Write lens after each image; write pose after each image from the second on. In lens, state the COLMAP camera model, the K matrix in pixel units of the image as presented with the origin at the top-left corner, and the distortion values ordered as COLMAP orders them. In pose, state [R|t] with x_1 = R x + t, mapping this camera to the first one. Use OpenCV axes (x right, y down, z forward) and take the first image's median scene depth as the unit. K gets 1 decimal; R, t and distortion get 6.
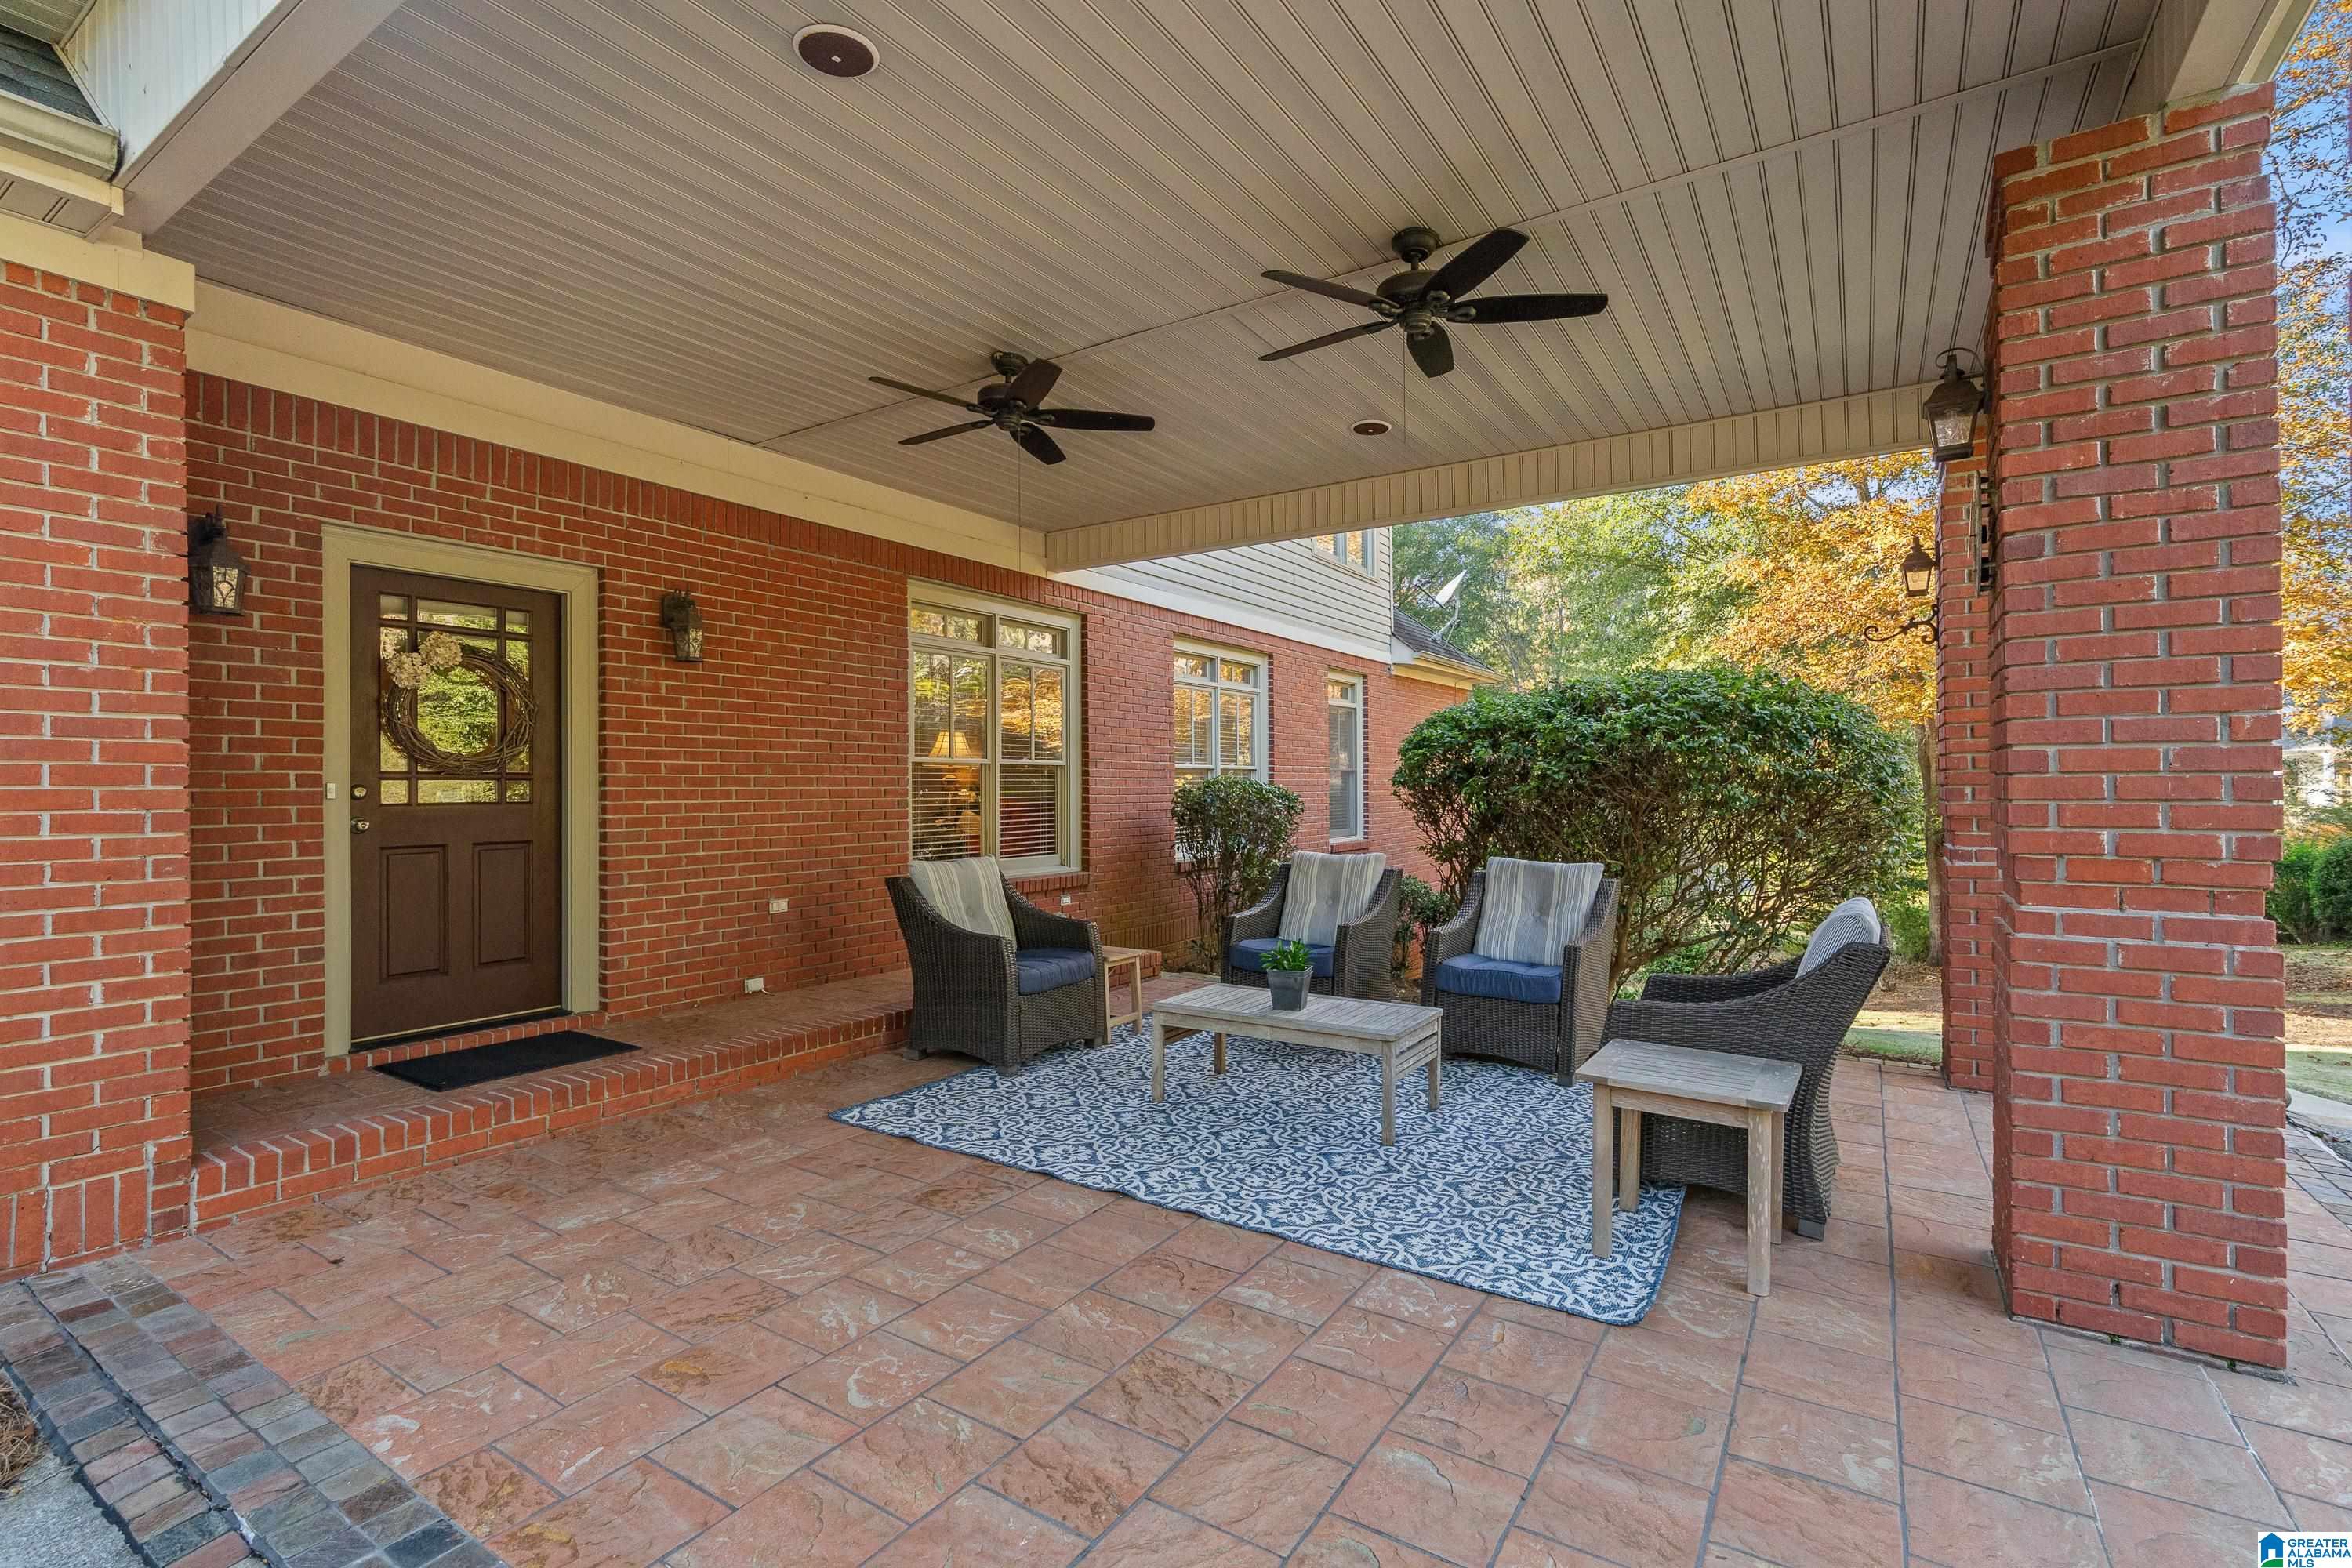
lens RADIAL K [[1073.3, 0, 1174.7], [0, 1073.3, 787.8], [0, 0, 1]] dist [-0.001317, -0.000084]
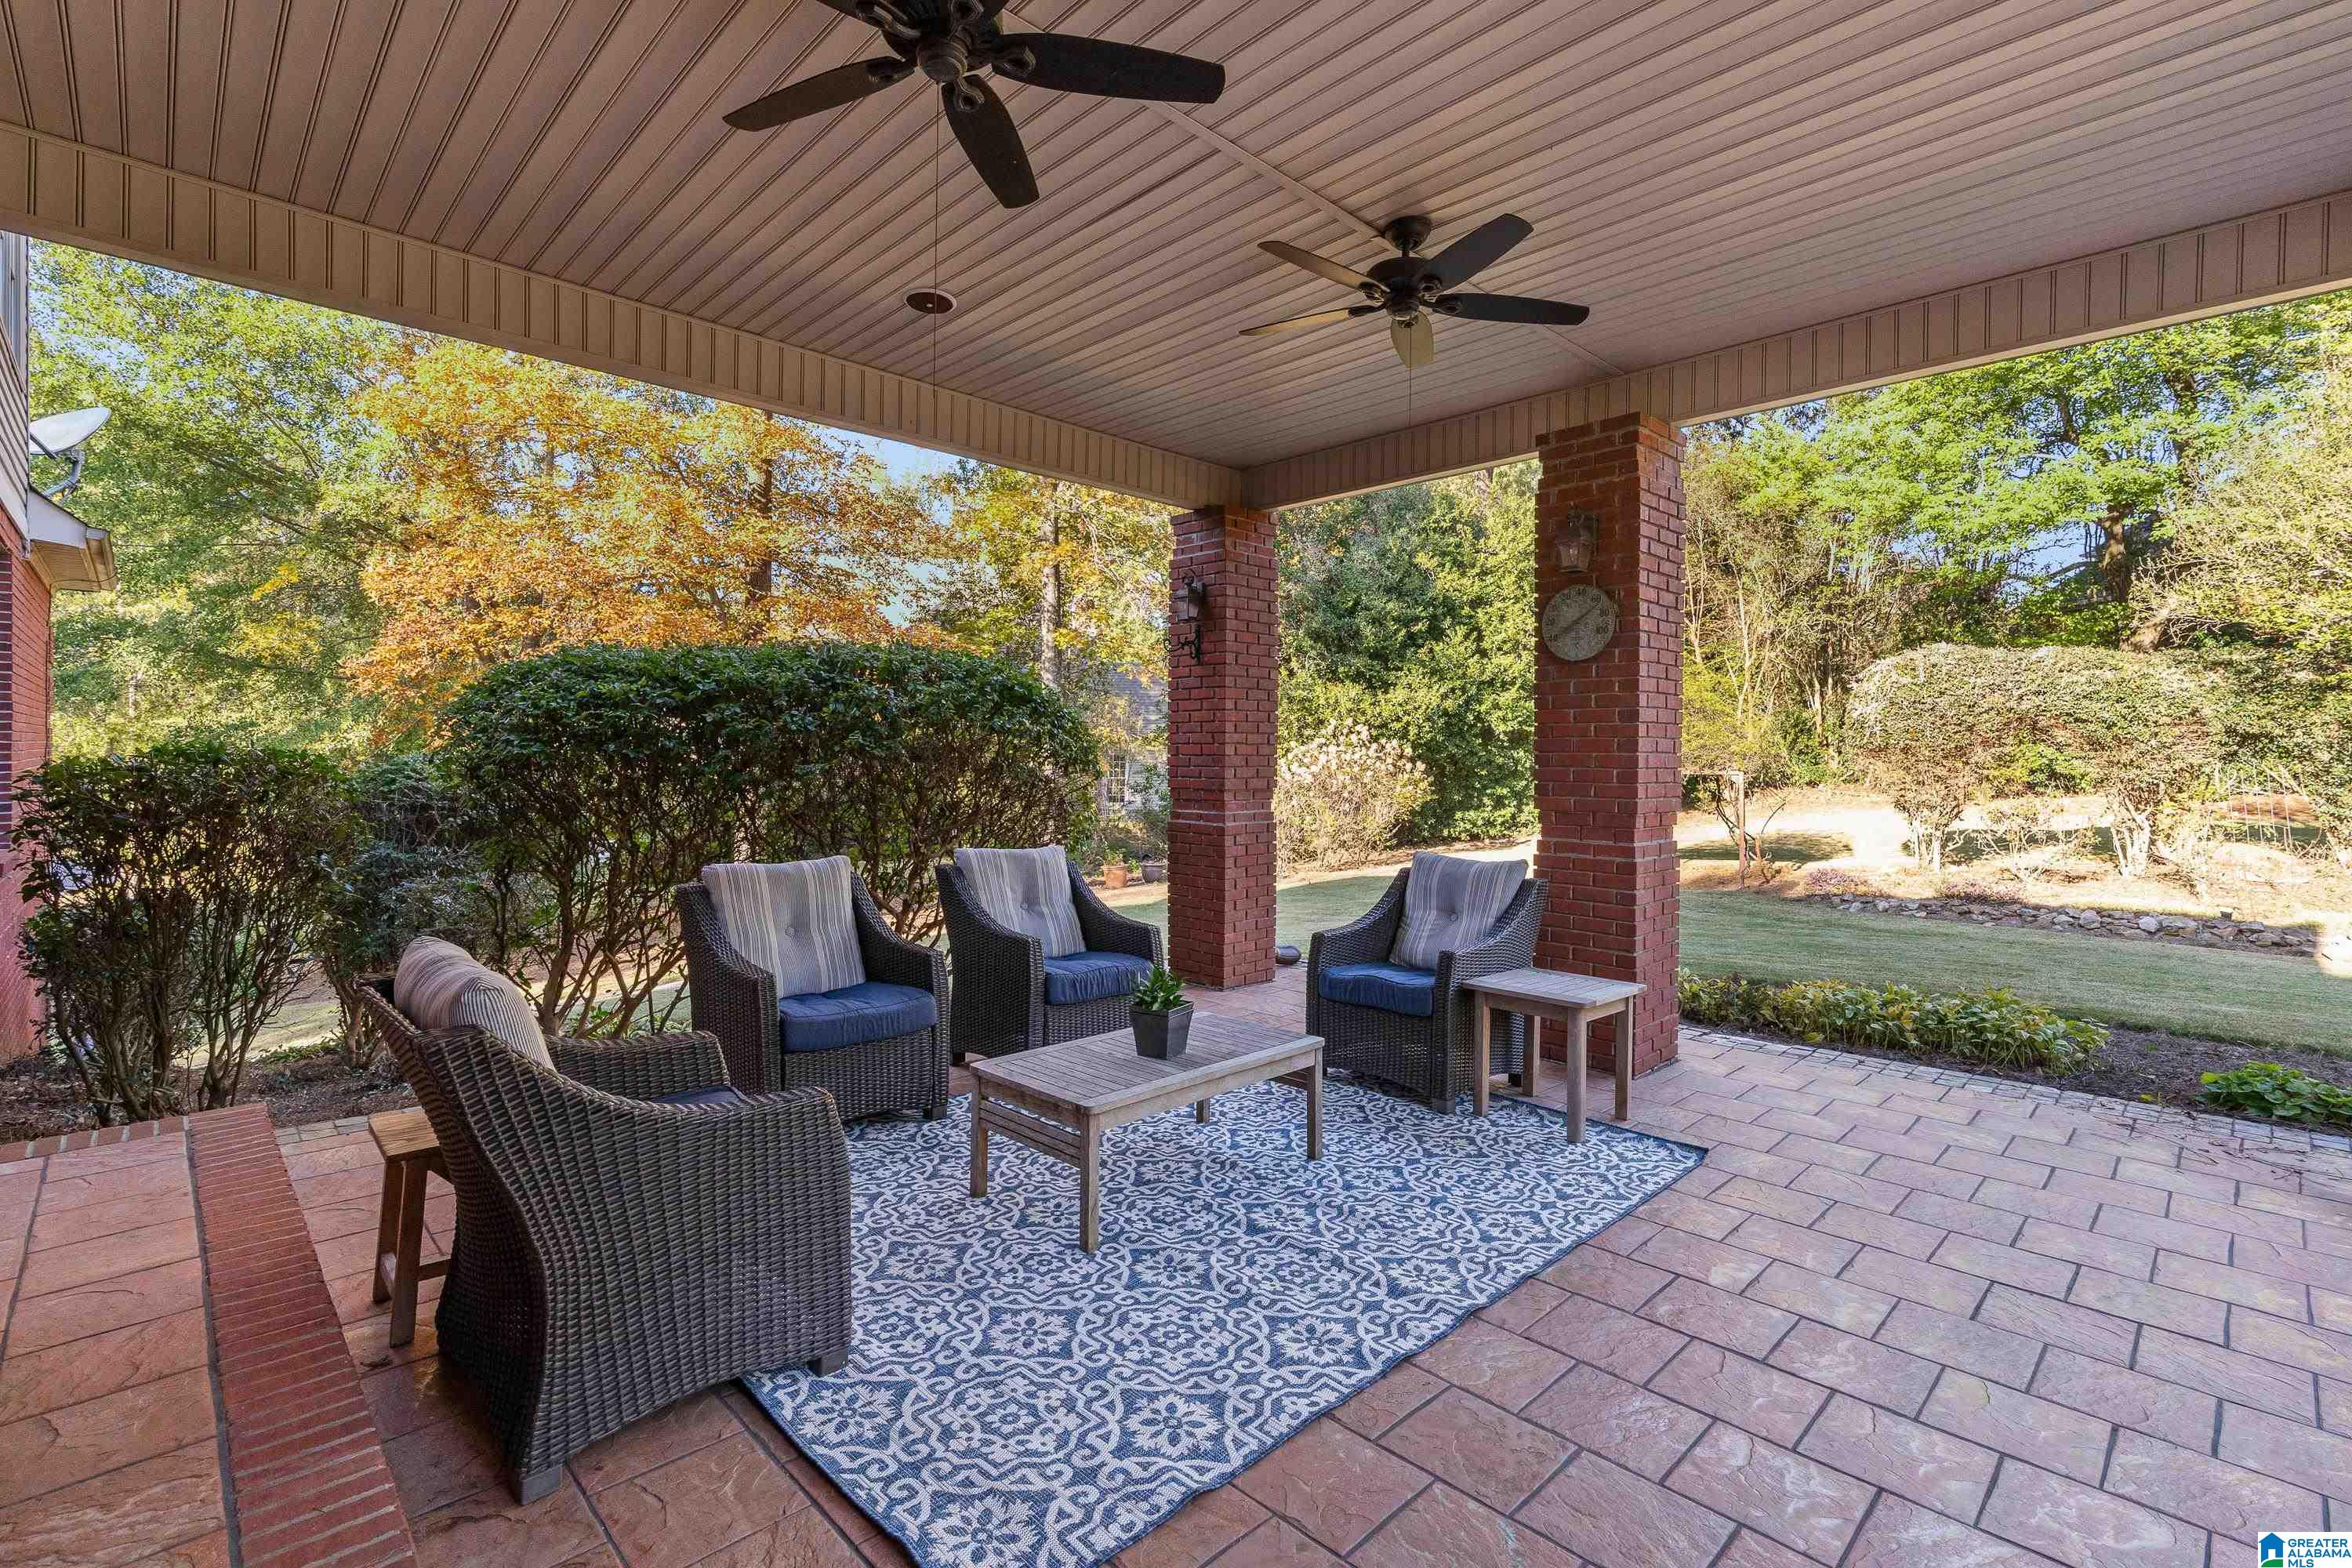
lens RADIAL K [[1073.3, 0, 1178.4], [0, 1073.3, 774.5], [0, 0, 1]] dist [-0.001317, -0.000084]
pose [[0.218330, -0.009425, 0.975829, -0.862629], [-0.008726, 0.999895, 0.011609, -0.014158], [-0.975836, -0.011049, 0.218225, 1.071107]]
